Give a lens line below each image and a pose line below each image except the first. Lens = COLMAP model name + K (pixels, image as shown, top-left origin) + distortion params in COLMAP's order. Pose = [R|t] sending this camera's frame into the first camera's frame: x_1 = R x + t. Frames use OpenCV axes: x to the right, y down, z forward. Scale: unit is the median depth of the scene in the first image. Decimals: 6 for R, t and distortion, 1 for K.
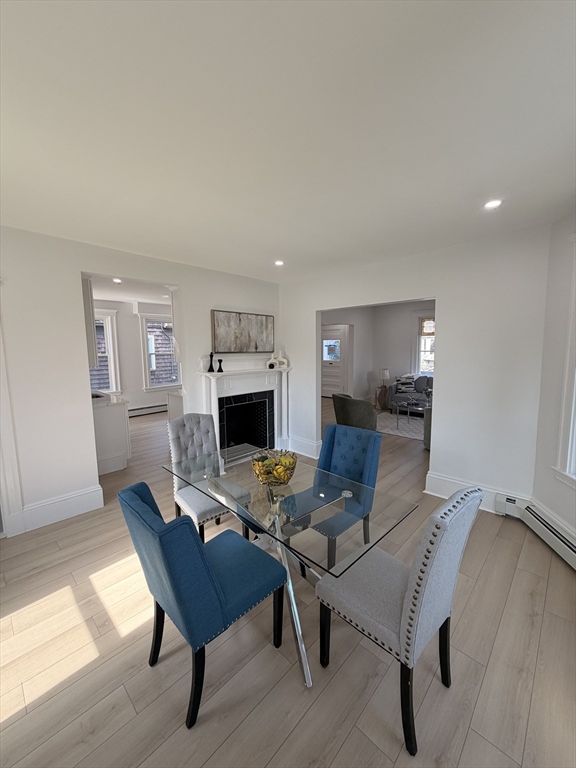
lens RADIAL K [[308.1, 0, 284.6], [0, 308.1, 385.5], [0, 0, 1]] dist [0.001168, -0.000481]
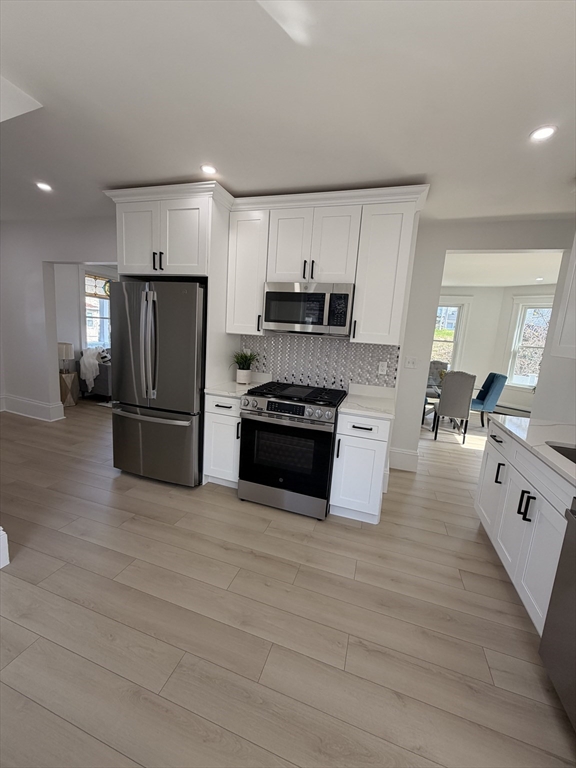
lens RADIAL K [[308.1, 0, 286.8], [0, 308.1, 381.6], [0, 0, 1]] dist [0.001168, -0.000481]
pose [[-0.426269, -0.166718, 0.889100, -0.808959], [0.051439, 0.976812, 0.207827, -0.150527], [-0.903133, 0.134325, -0.407809, 1.525990]]
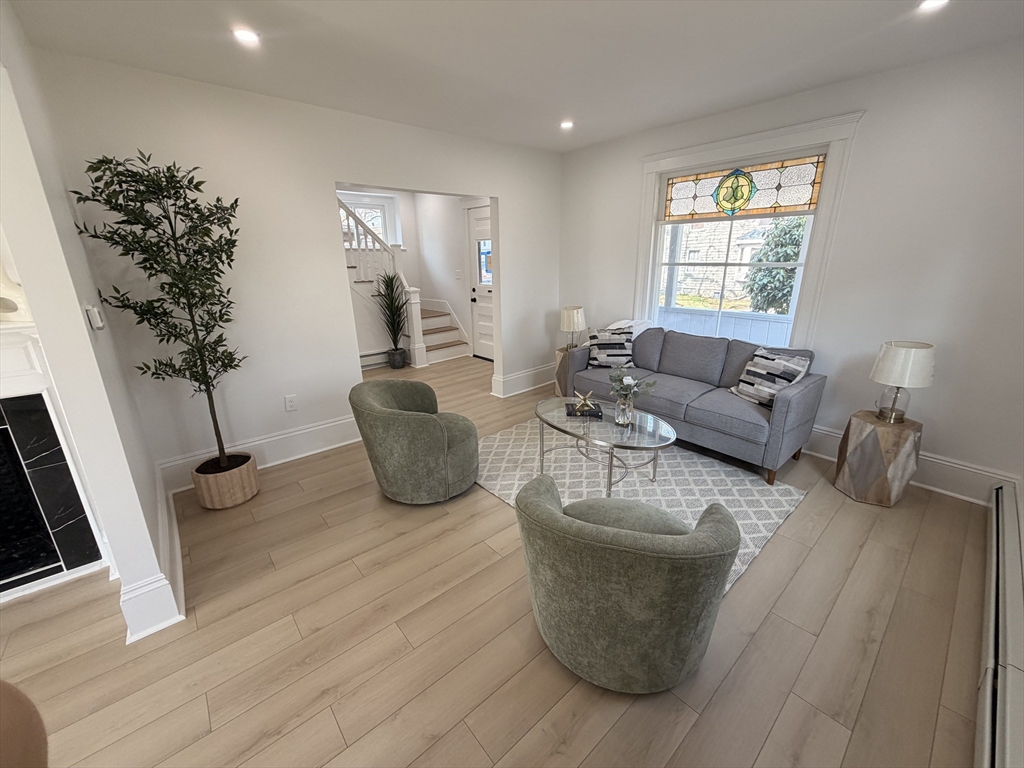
lens RADIAL K [[410.8, 0, 512.6], [0, 410.8, 384.9], [0, 0, 1]] dist [0.001168, -0.000481]
pose [[0.995053, 0.027062, -0.095590, 0.528417], [-0.010282, 0.985070, 0.171847, -0.078914], [0.098813, -0.170014, 0.980475, 0.735940]]
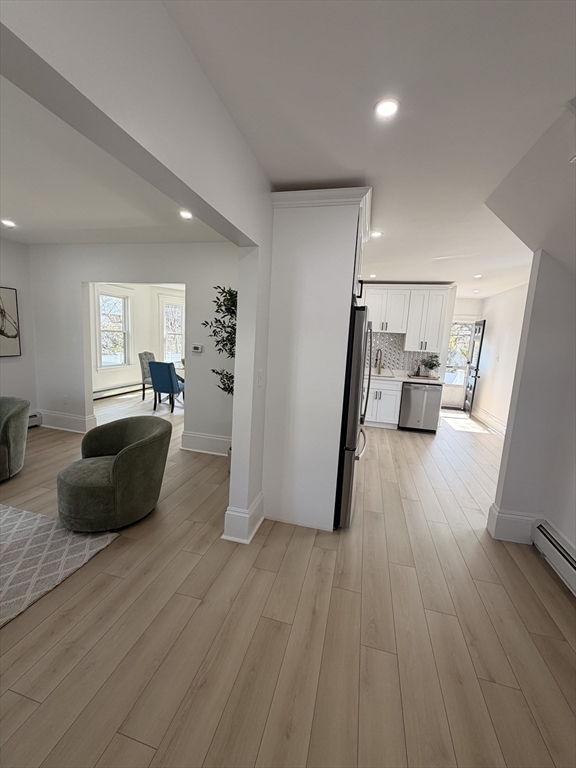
lens RADIAL K [[308.1, 0, 287.8], [0, 308.1, 382.4], [0, 0, 1]] dist [0.001168, -0.000481]
pose [[-0.872224, 0.032412, -0.488031, 0.313846], [-0.107466, 0.960719, 0.255873, -0.233702], [0.477154, 0.275625, -0.834479, 1.972014]]
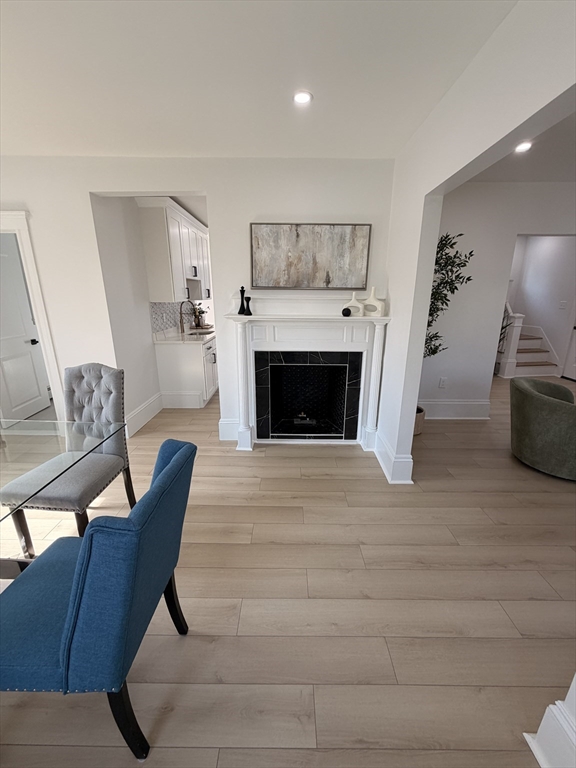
lens RADIAL K [[308.1, 0, 285.8], [0, 308.1, 383.6], [0, 0, 1]] dist [0.001168, -0.000481]
pose [[0.688439, 0.213472, -0.693168, 0.348594], [-0.101031, 0.974613, 0.199806, -0.037774], [0.718223, -0.067523, 0.692529, 0.512667]]
